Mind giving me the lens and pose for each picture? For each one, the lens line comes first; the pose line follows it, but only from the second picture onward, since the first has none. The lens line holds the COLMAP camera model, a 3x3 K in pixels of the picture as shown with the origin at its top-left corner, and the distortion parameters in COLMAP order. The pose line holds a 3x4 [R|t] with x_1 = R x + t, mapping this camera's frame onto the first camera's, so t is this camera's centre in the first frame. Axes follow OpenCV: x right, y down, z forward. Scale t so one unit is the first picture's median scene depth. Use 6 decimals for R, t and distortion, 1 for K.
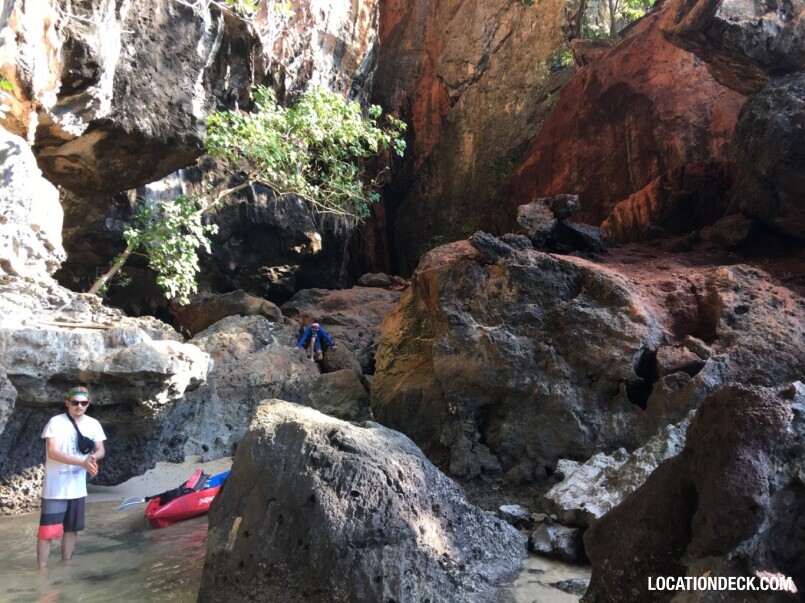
lens RADIAL K [[685.3, 0, 401.7], [0, 685.3, 295.3], [0, 0, 1]] dist [0.128171, -0.223060]
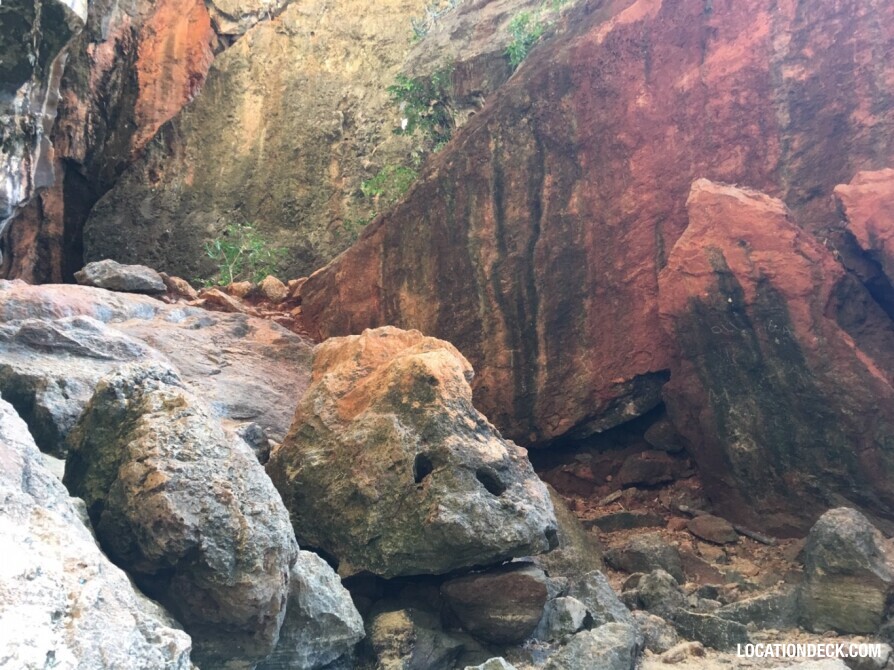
lens RADIAL K [[761.0, 0, 446.1], [0, 761.0, 328.1], [0, 0, 1]] dist [0.128171, -0.223060]
pose [[0.862682, 0.115953, 0.492276, -0.099664], [-0.068720, 0.991210, -0.113047, 0.047616], [-0.501057, 0.063694, 0.863067, 0.528822]]
